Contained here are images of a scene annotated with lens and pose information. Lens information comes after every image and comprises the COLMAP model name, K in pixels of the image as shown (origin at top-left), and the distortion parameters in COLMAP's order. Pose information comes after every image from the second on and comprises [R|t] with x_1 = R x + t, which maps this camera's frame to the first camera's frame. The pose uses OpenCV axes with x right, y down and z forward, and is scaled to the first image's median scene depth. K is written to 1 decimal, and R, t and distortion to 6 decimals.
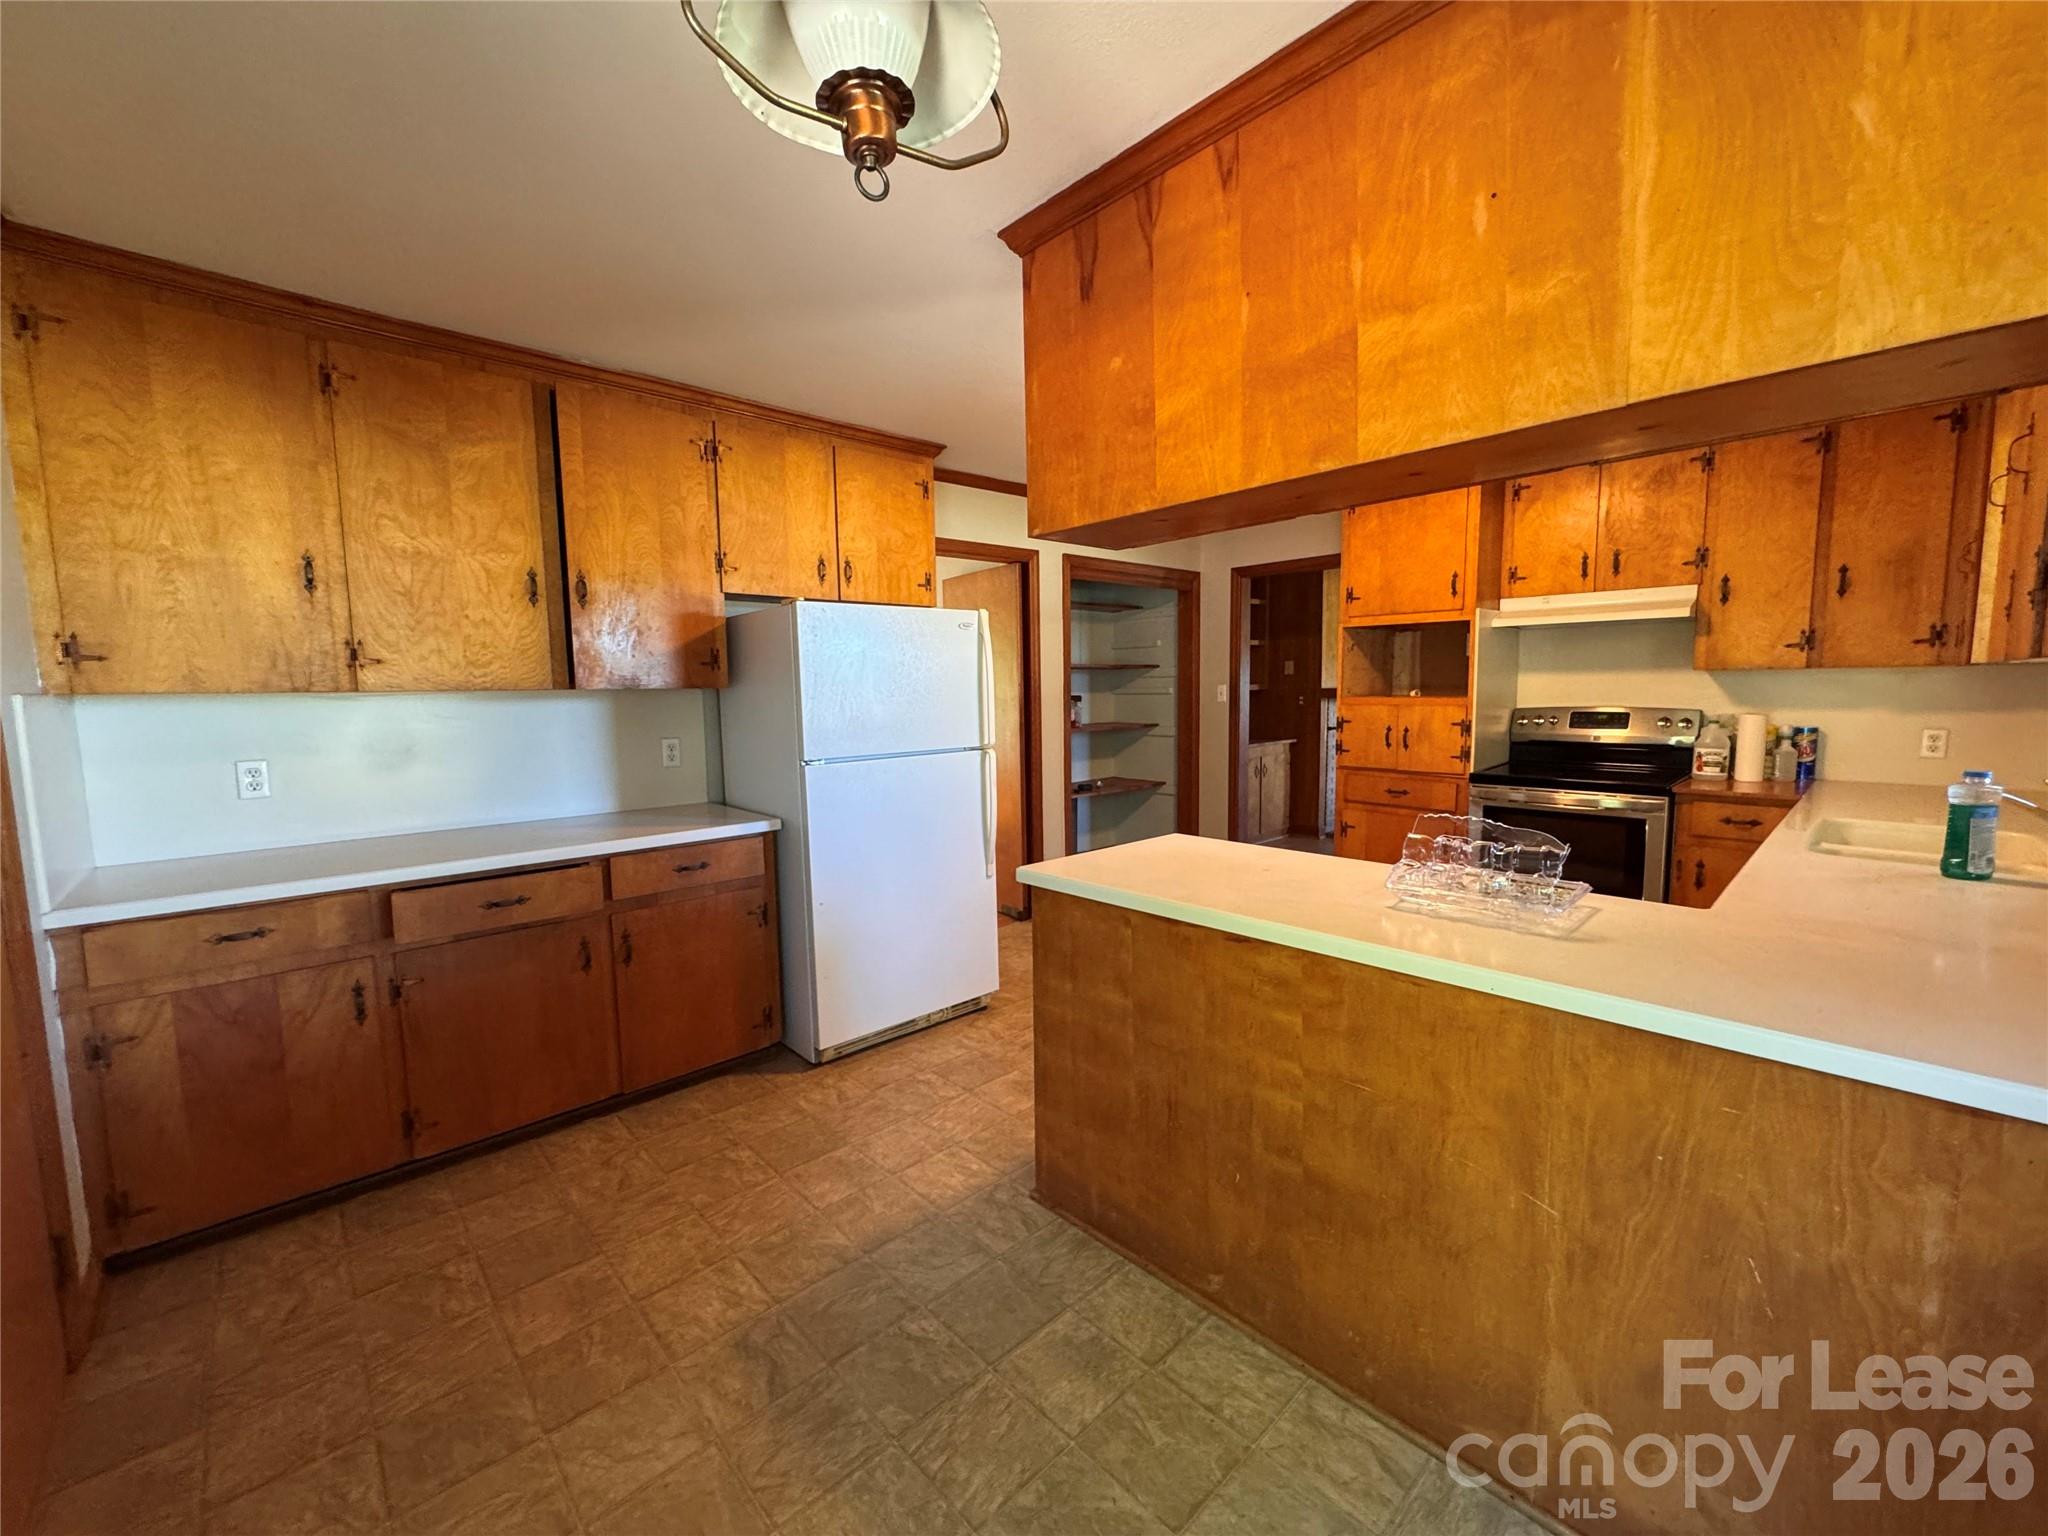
lens RADIAL K [[821.1, 0, 1028.3], [0, 821.1, 772.7], [0, 0, 1]] dist [-0.006042, 0.000383]
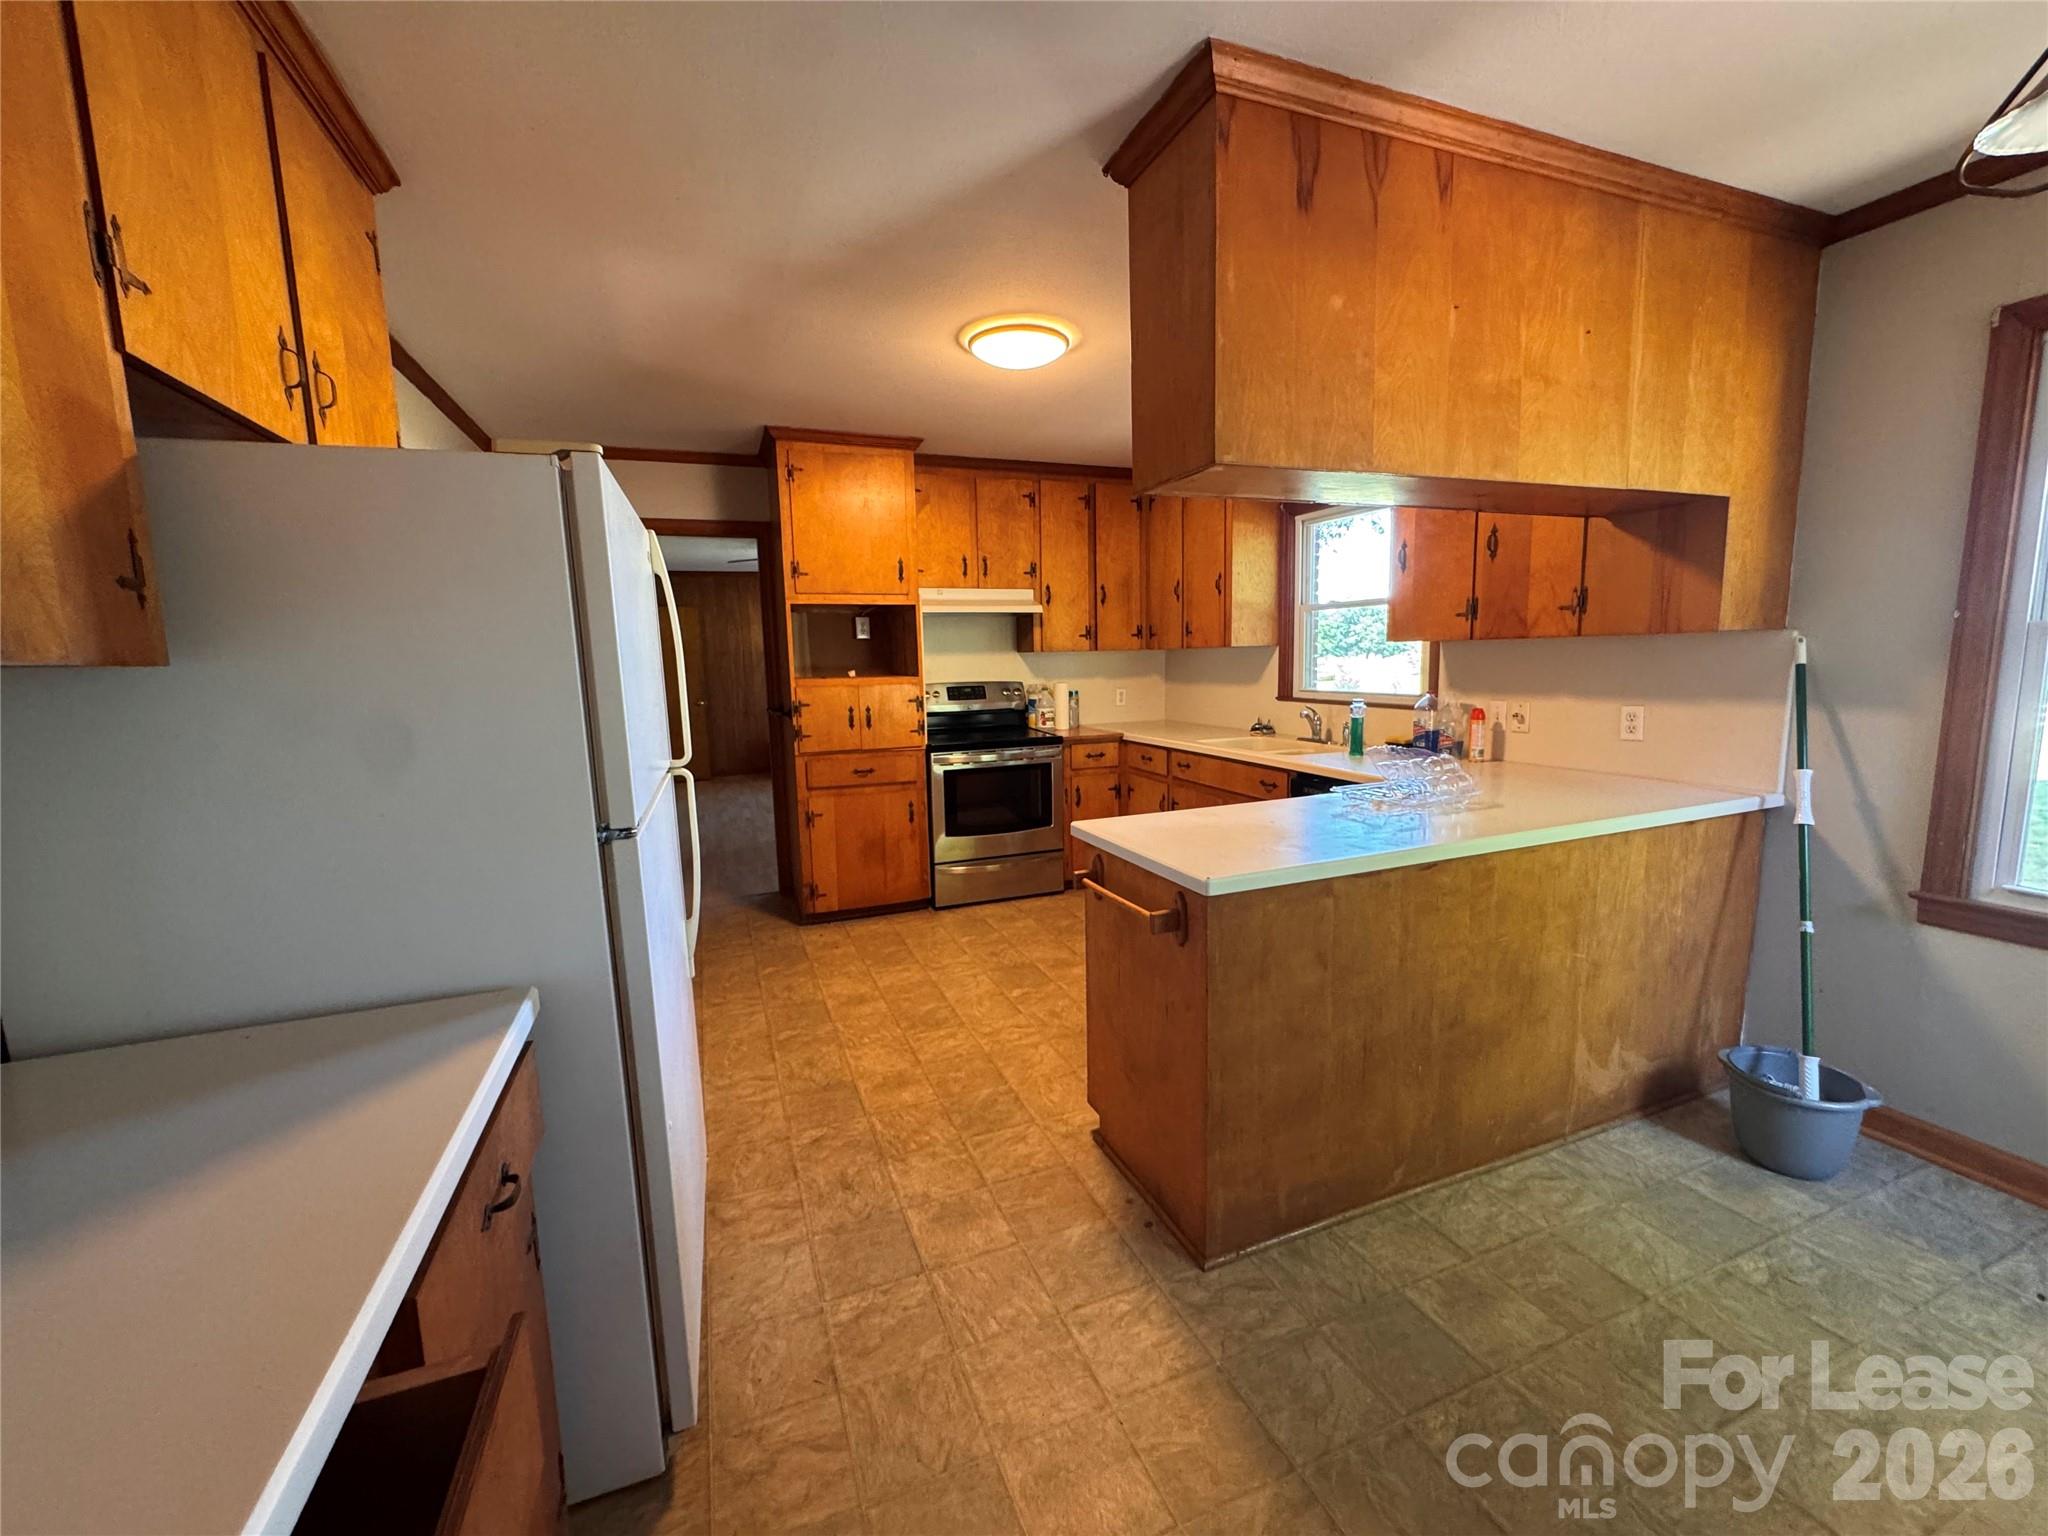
lens RADIAL K [[821.1, 0, 1027.8], [0, 821.1, 767.8], [0, 0, 1]] dist [-0.006042, 0.000383]
pose [[0.362033, -0.115918, 0.924930, -0.567763], [0.115279, 0.990189, 0.078975, -0.051534], [-0.925010, 0.078033, 0.371844, 0.608464]]
